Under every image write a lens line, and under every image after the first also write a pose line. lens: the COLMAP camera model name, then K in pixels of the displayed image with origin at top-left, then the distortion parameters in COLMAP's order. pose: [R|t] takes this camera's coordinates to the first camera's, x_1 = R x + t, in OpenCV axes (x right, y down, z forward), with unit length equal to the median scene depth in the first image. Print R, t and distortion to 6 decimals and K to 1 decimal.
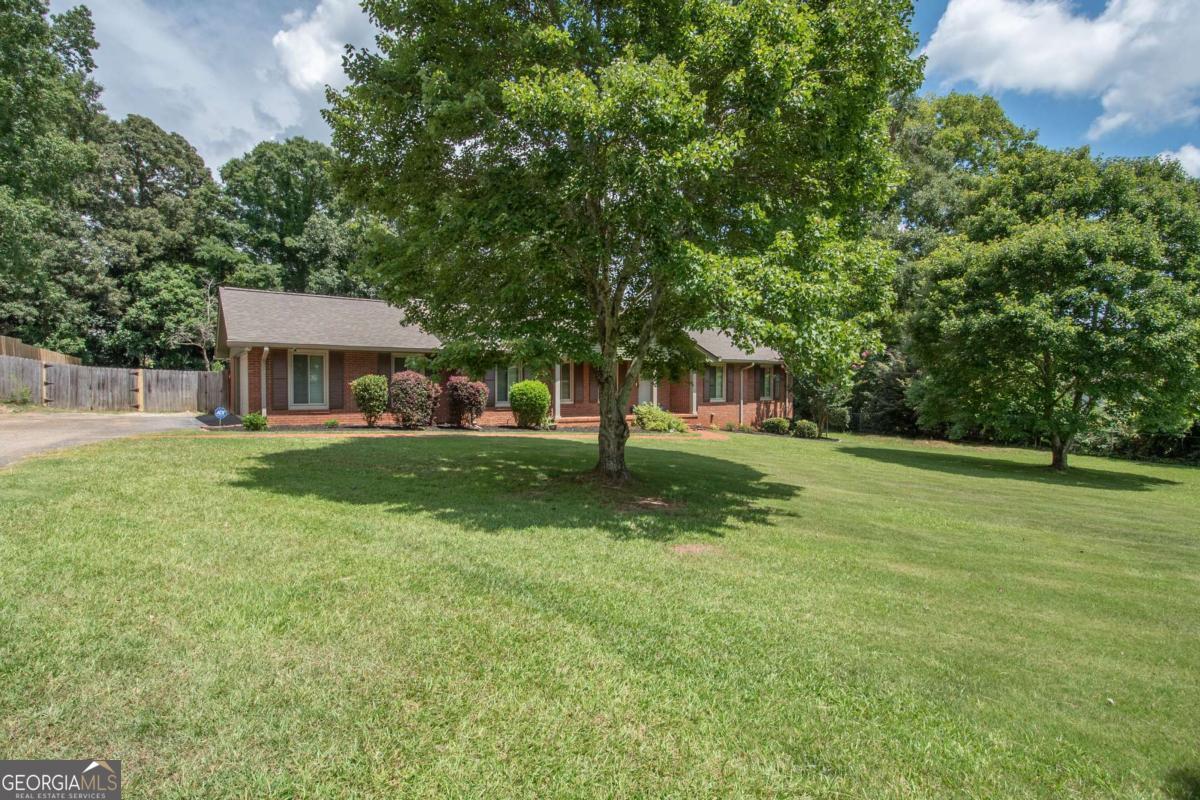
lens RADIAL K [[576.2, 0, 567.4], [0, 576.2, 400.6], [0, 0, 1]] dist [0.000096, -0.000372]
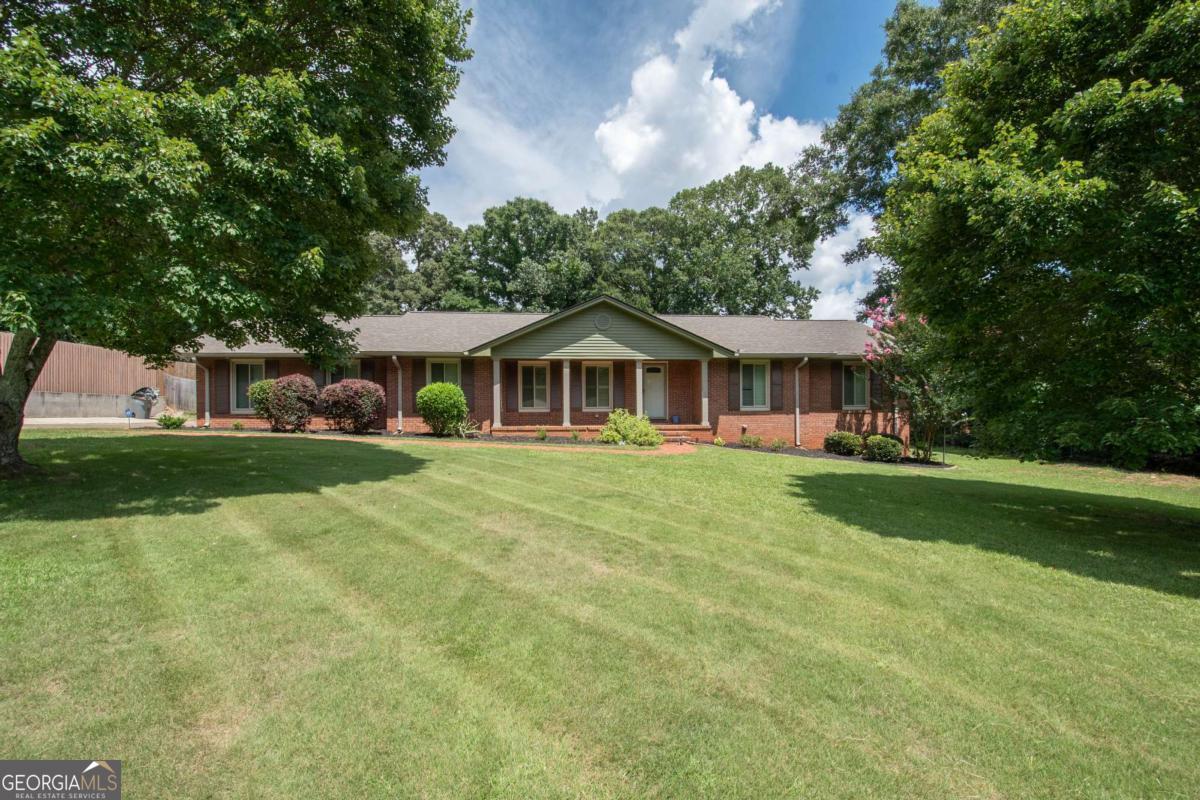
lens RADIAL K [[528.9, 0, 597.1], [0, 528.9, 416.5], [0, 0, 1]] dist [0.016284, -0.025613]
pose [[0.885963, -0.005086, -0.463727, 0.397770], [-0.004091, 0.999815, -0.018782, 0.024029], [0.463737, 0.018537, 0.885779, 0.274301]]
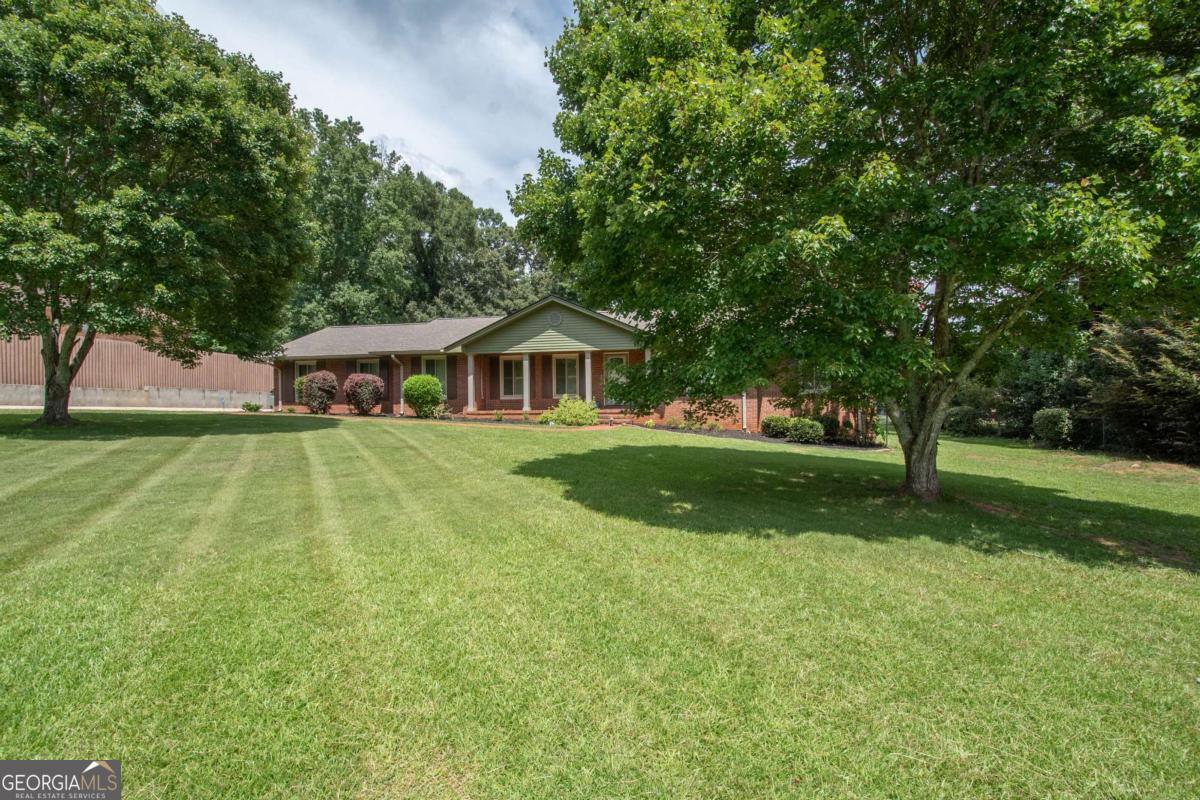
lens RADIAL K [[517.6, 0, 601.2], [0, 517.6, 416.7], [0, 0, 1]] dist [0.015127, -0.017404]
pose [[0.727061, -0.003420, -0.686564, 0.658218], [-0.007158, 0.999895, -0.012560, 0.042171], [0.686536, 0.014046, 0.726960, 0.366941]]
